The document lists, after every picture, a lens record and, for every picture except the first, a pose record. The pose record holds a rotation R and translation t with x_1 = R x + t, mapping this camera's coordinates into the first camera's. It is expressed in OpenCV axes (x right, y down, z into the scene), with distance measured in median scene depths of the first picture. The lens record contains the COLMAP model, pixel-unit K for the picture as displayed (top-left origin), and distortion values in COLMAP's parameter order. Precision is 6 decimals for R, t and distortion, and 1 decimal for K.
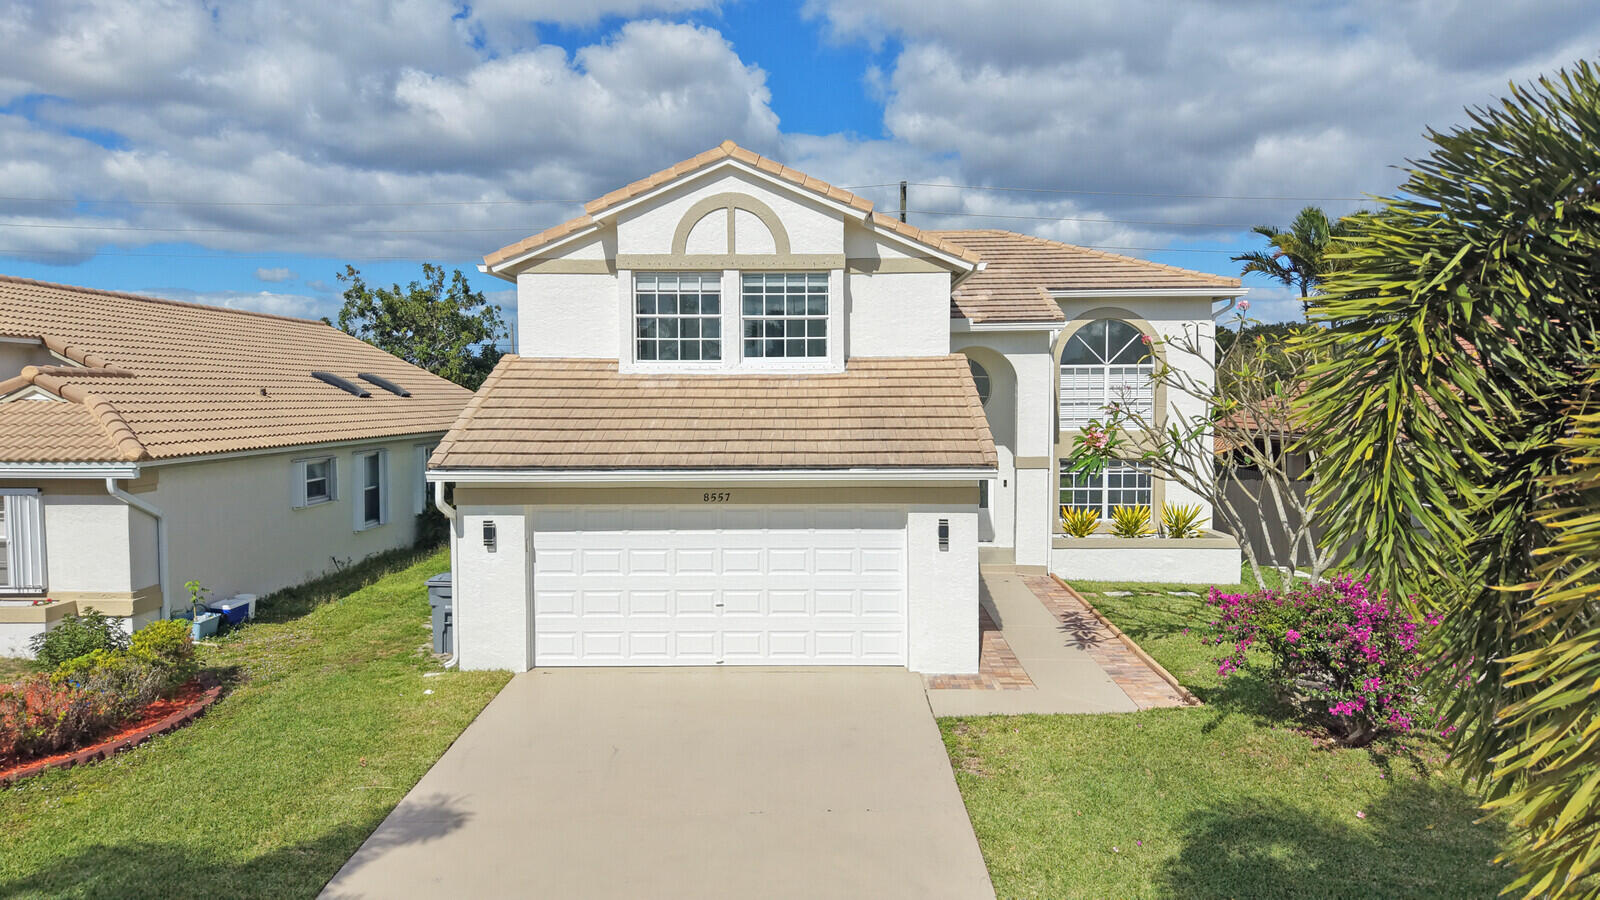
lens RADIAL K [[1117.9, 0, 802.8], [0, 1117.9, 457.5], [0, 0, 1]] dist [0.047296, -0.073820]
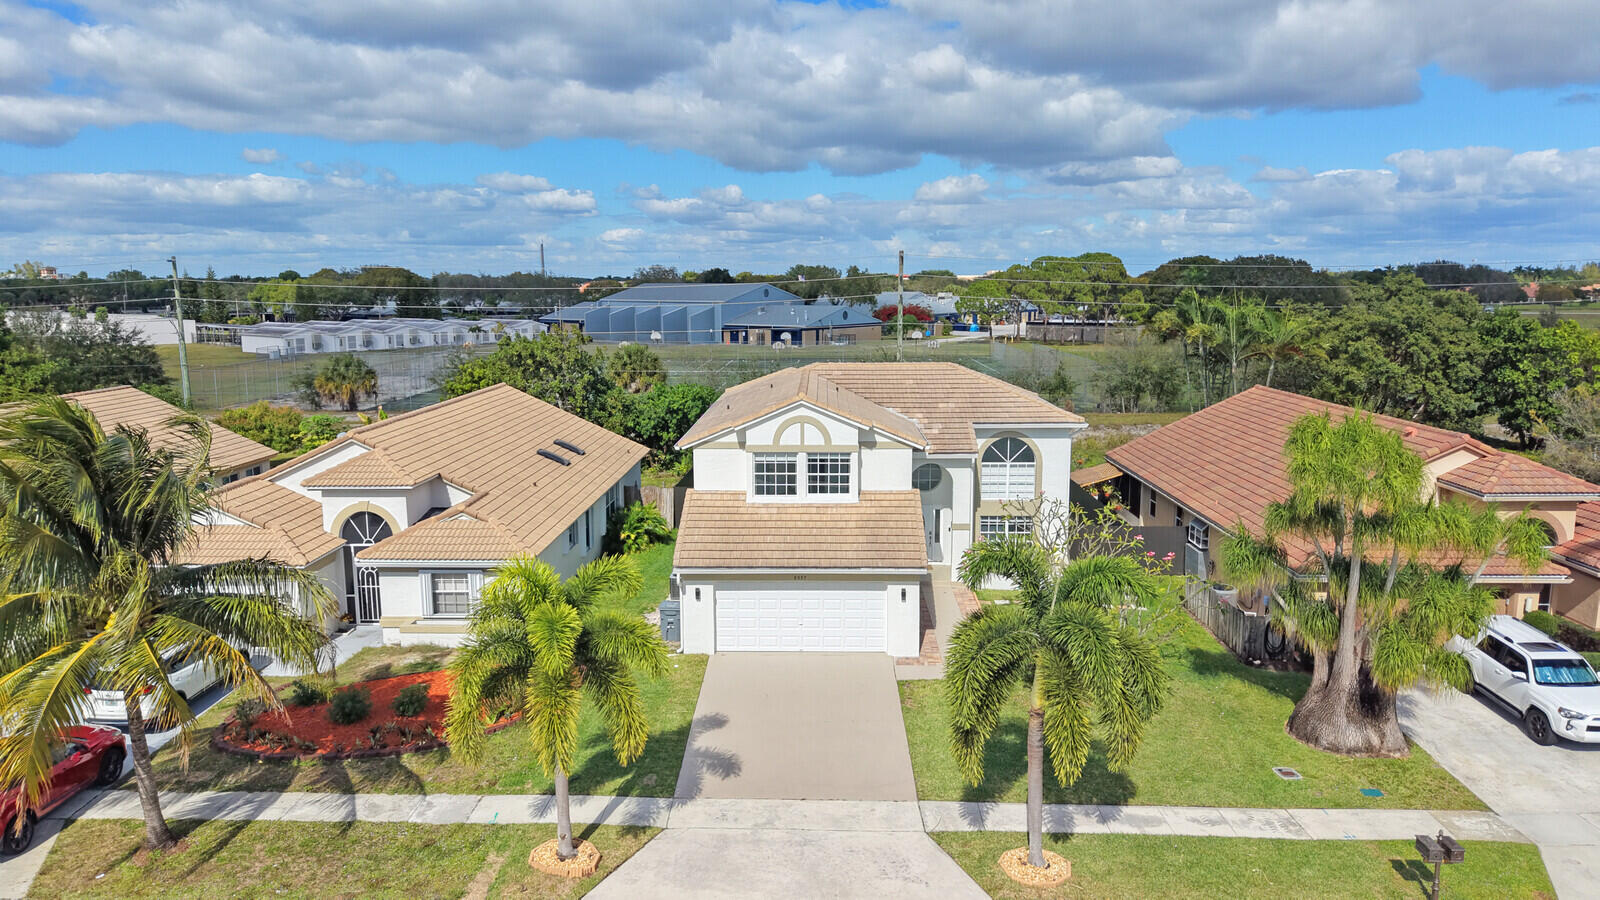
lens RADIAL K [[1073.7, 0, 807.8], [0, 1073.7, 447.4], [0, 0, 1]] dist [0.003314, -0.000289]
pose [[0.999997, 0.002351, -0.001058, -0.051637], [-0.002252, 0.996362, 0.085194, -0.338541], [0.001254, -0.085191, 0.996364, -0.916770]]
